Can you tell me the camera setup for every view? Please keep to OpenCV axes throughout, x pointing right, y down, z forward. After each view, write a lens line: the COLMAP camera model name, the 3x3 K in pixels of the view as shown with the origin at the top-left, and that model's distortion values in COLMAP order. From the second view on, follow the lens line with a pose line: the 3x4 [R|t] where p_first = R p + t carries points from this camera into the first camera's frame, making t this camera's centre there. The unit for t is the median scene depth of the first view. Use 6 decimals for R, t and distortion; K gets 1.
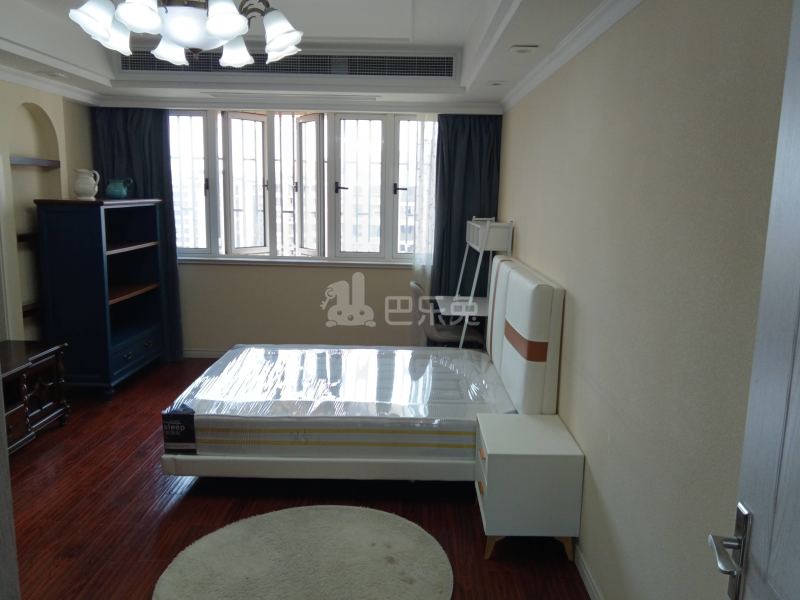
lens RADIAL K [[646.5, 0, 396.5], [0, 646.5, 291.0], [0, 0, 1]] dist [0.014040, -0.031487]
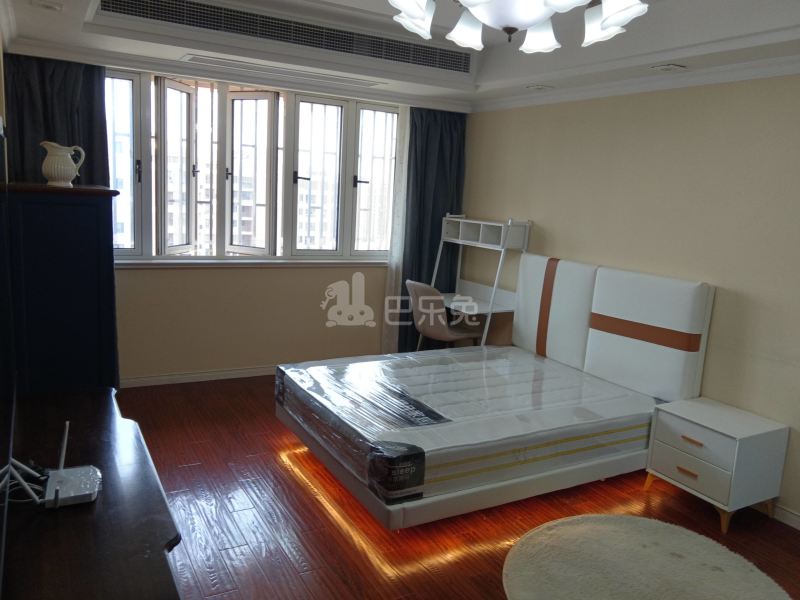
lens RADIAL K [[646.5, 0, 403.8], [0, 646.5, 293.4], [0, 0, 1]] dist [0.014040, -0.031487]
pose [[0.864006, -0.050556, 0.500937, -0.509428], [0.037435, 0.998642, 0.036218, -0.034057], [-0.502088, -0.012540, 0.864725, 0.187318]]
